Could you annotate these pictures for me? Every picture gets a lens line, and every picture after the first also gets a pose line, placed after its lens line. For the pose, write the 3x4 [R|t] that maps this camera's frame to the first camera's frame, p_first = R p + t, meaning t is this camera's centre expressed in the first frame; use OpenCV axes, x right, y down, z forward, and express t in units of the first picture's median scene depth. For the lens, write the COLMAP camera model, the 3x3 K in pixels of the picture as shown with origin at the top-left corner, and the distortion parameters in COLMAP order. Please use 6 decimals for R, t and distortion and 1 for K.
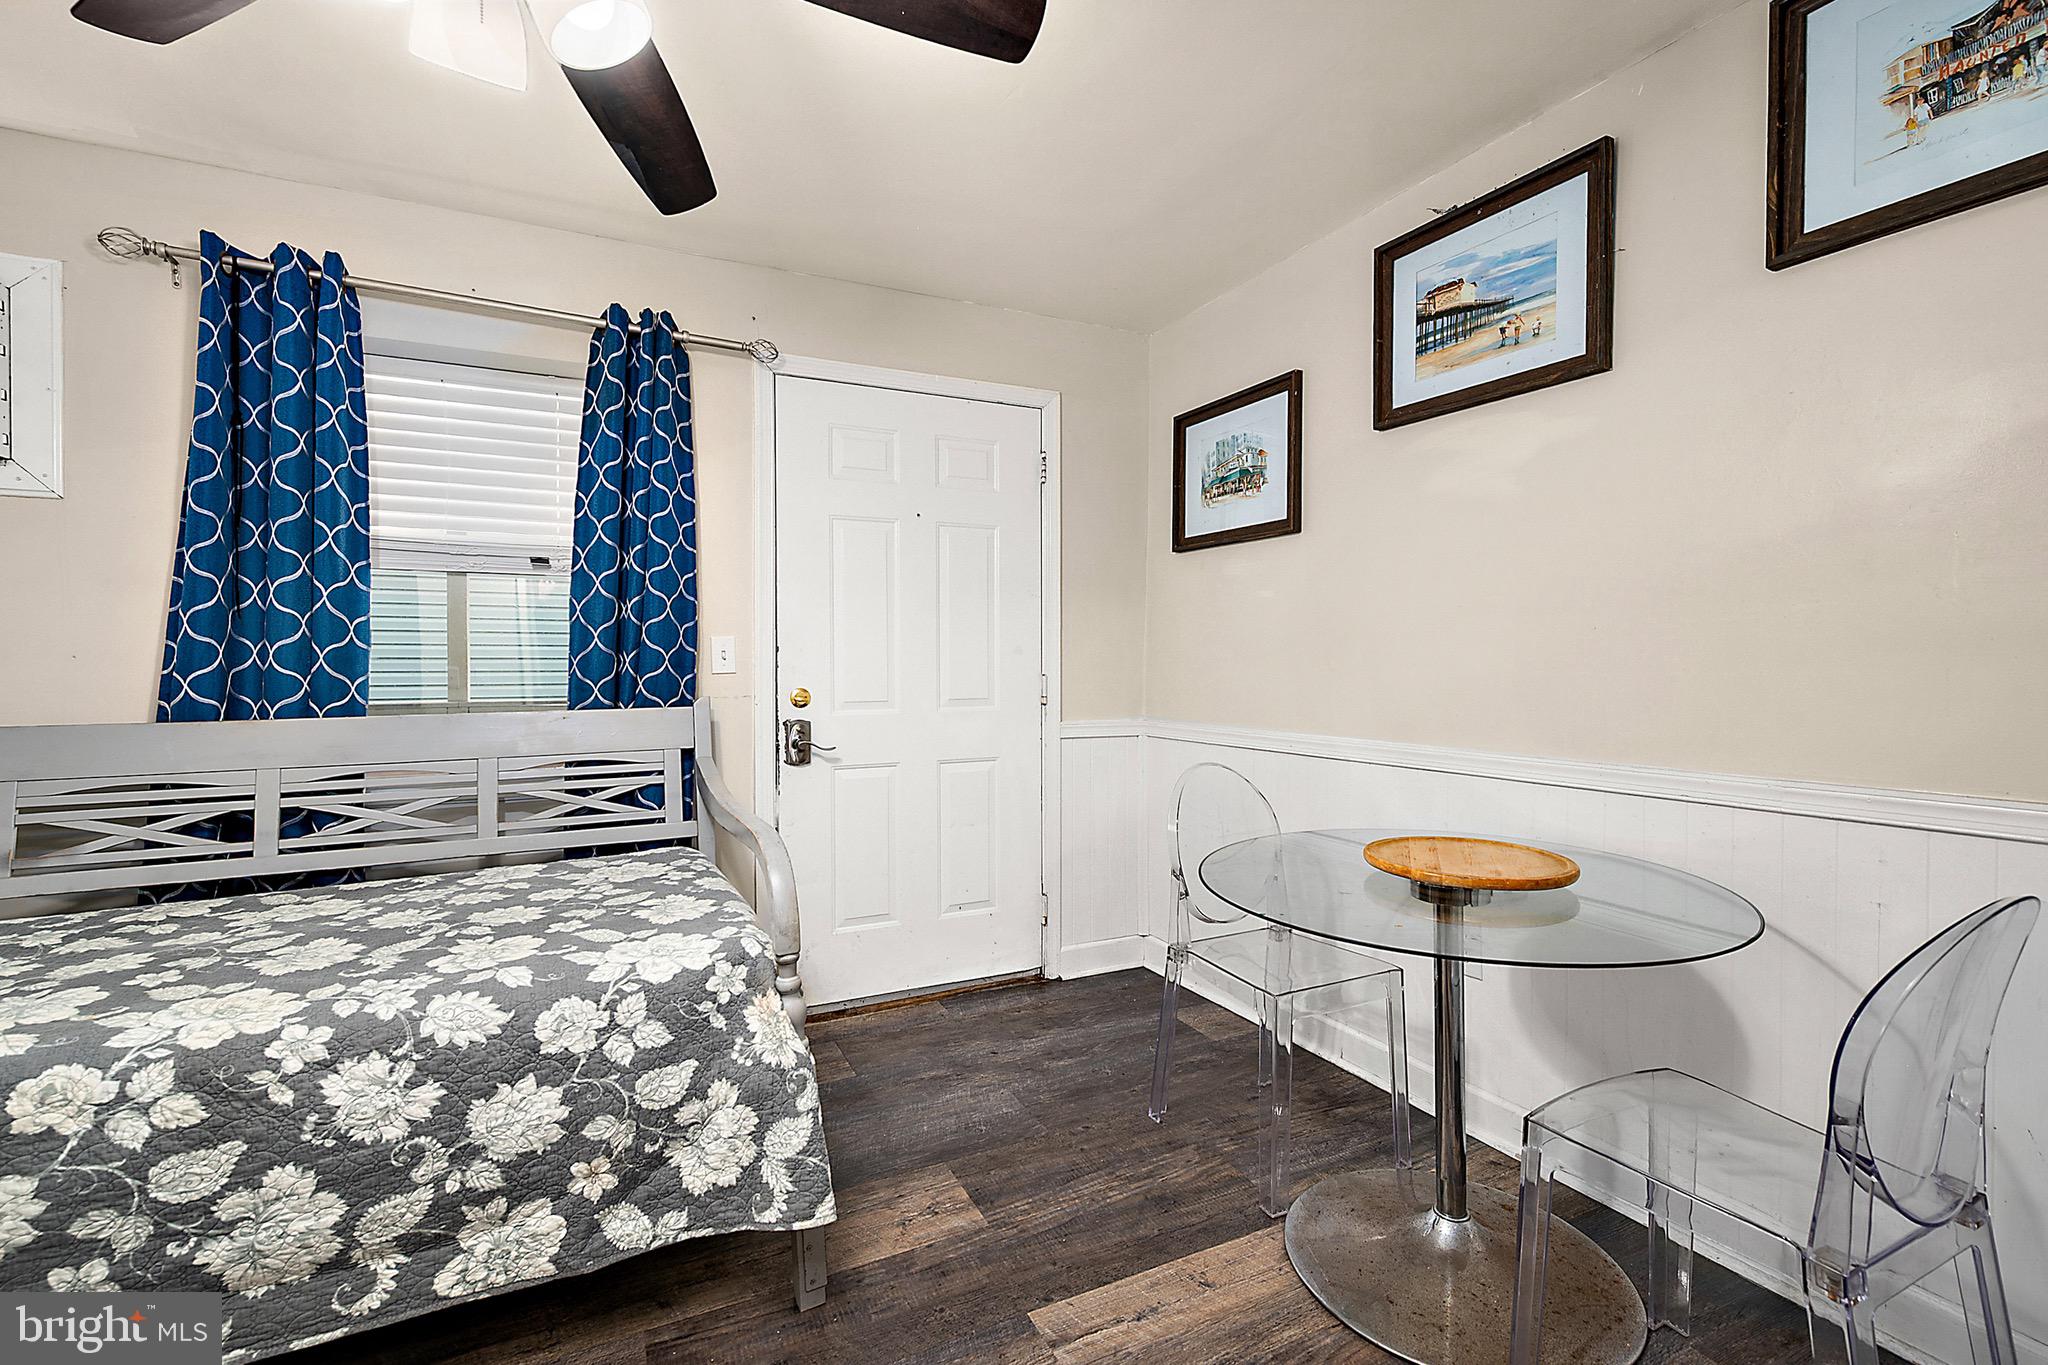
lens RADIAL K [[870.3, 0, 1002.8], [0, 870.3, 670.9], [0, 0, 1]] dist [-0.001261, 0.000439]
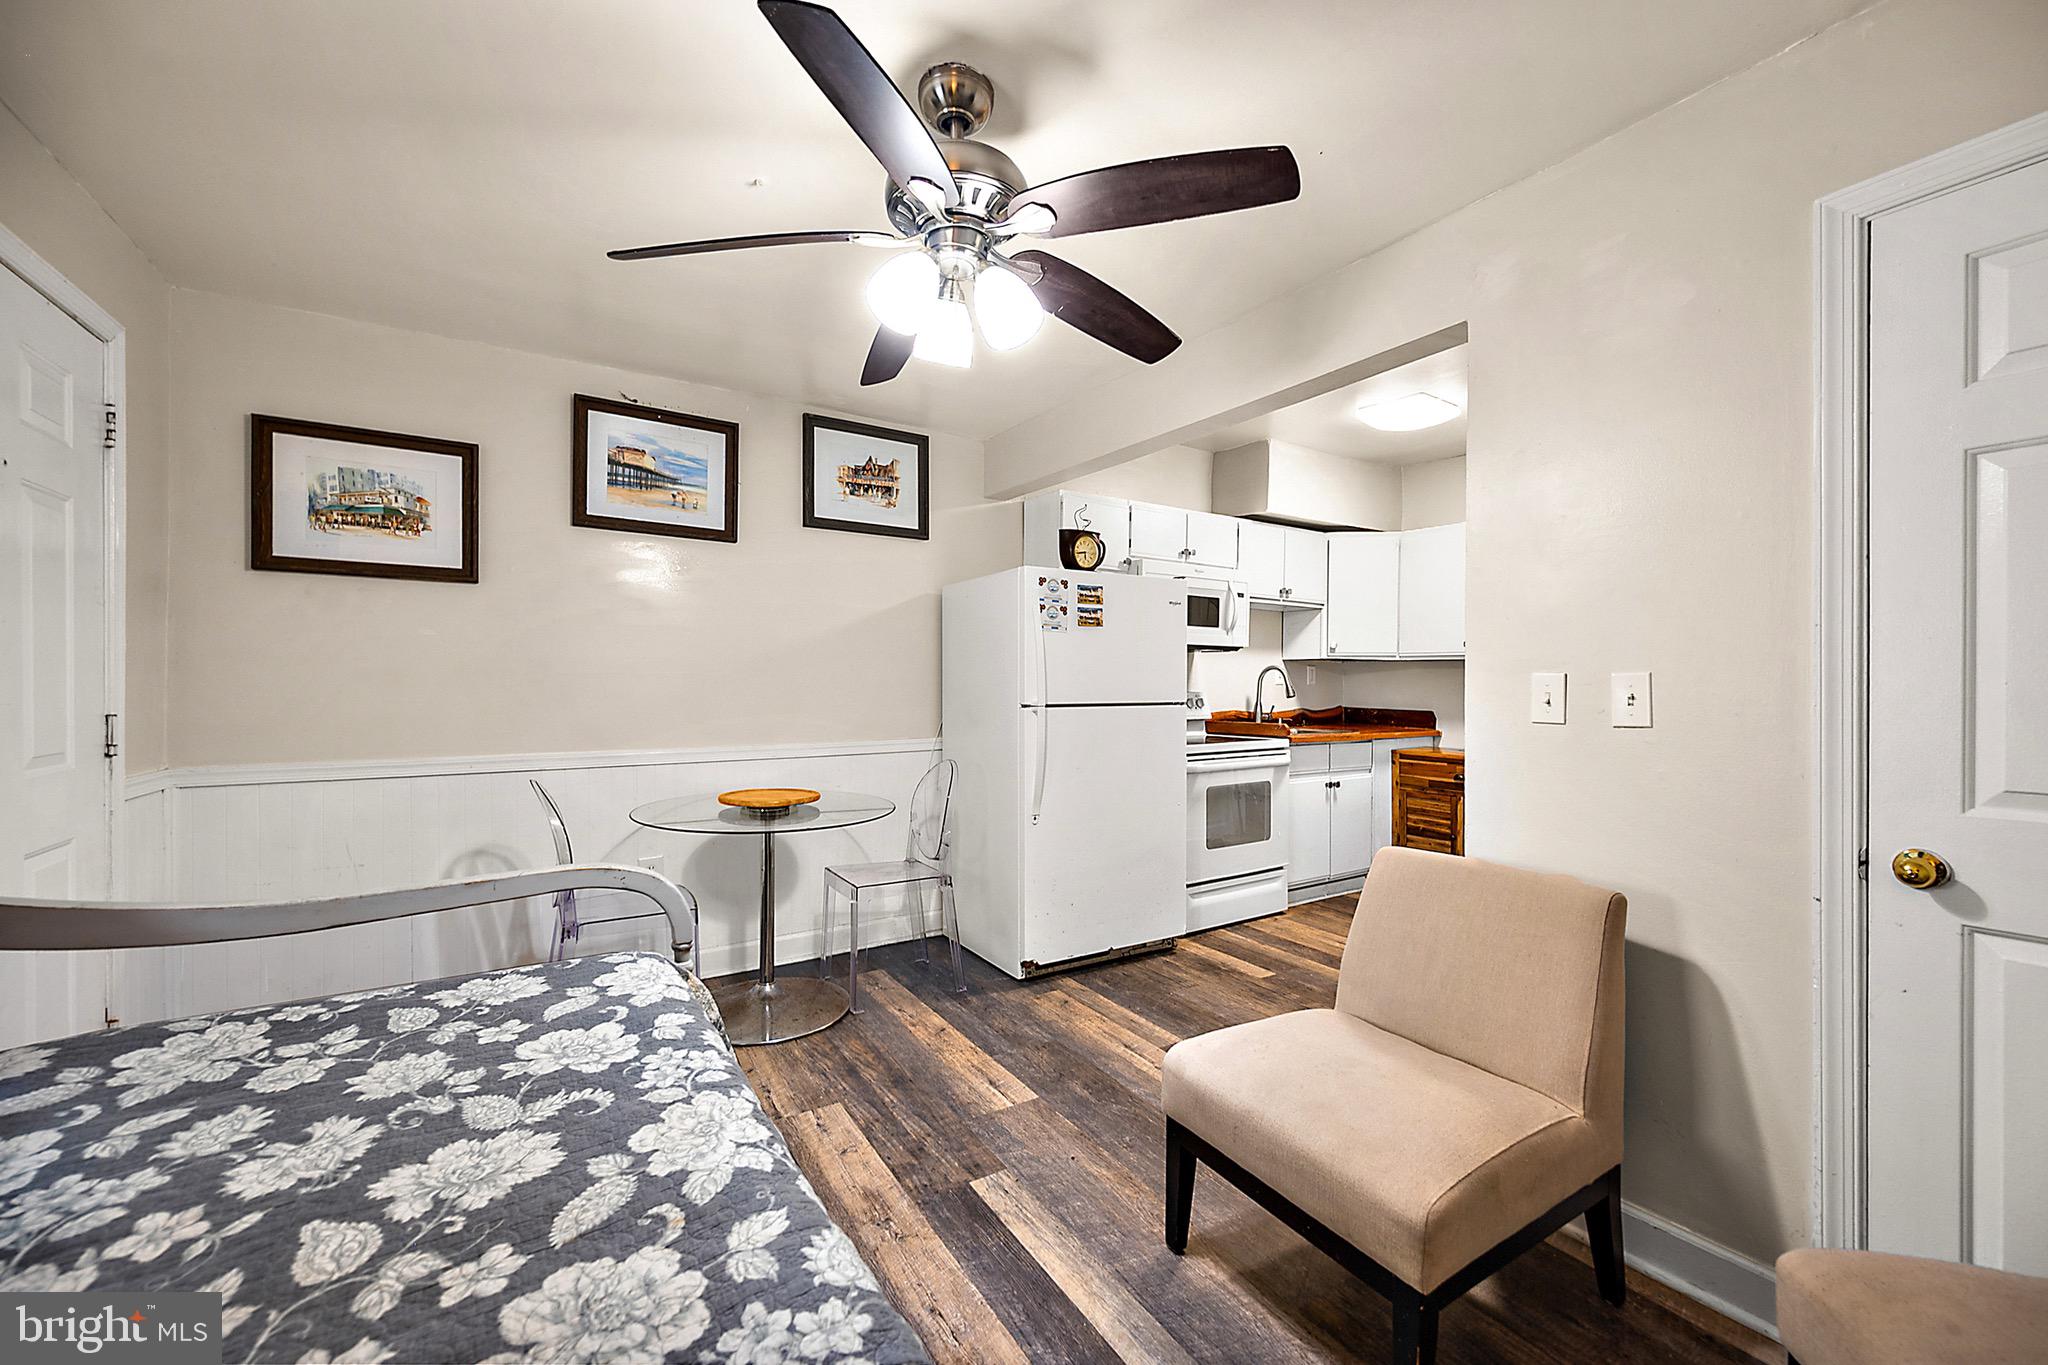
lens RADIAL K [[817.7, 0, 1045.2], [0, 817.7, 695.6], [0, 0, 1]] dist [0.008858, -0.000041]
pose [[-0.123766, -0.009389, 0.992267, -1.440812], [0.008383, 0.999910, 0.010507, -0.023360], [-0.992276, 0.009618, -0.123677, 0.648712]]
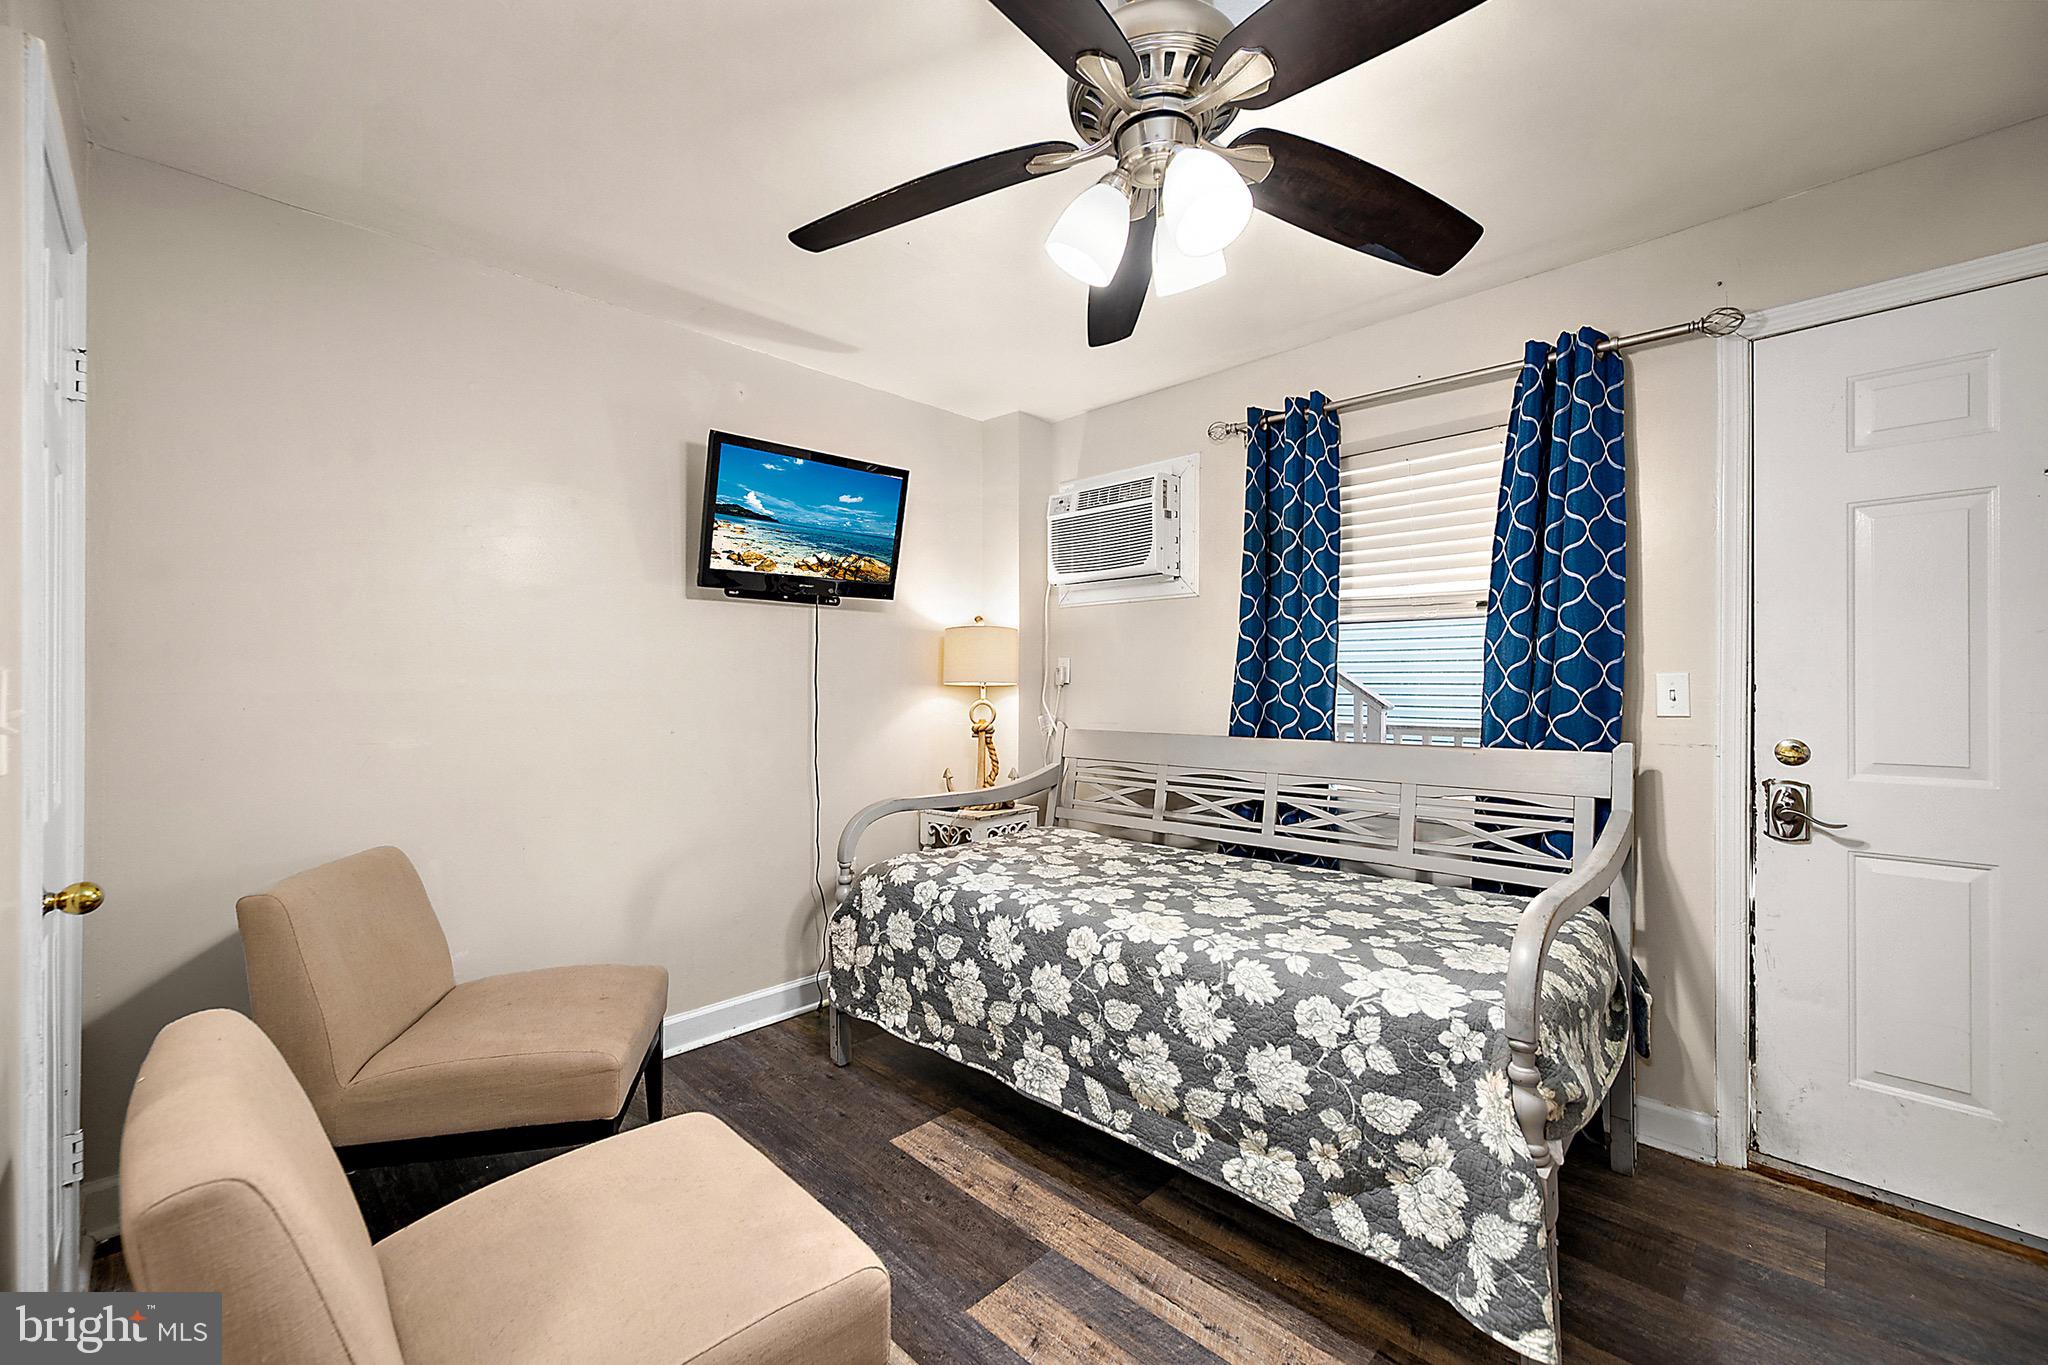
lens RADIAL K [[839.6, 0, 1049.8], [0, 839.6, 678.8], [0, 0, 1]] dist [0.000157, -0.000097]
pose [[0.349635, -0.001017, -0.936885, 0.401886], [-0.010108, 0.999937, -0.004857, -0.040334], [0.936831, 0.011168, 0.349603, 0.236316]]
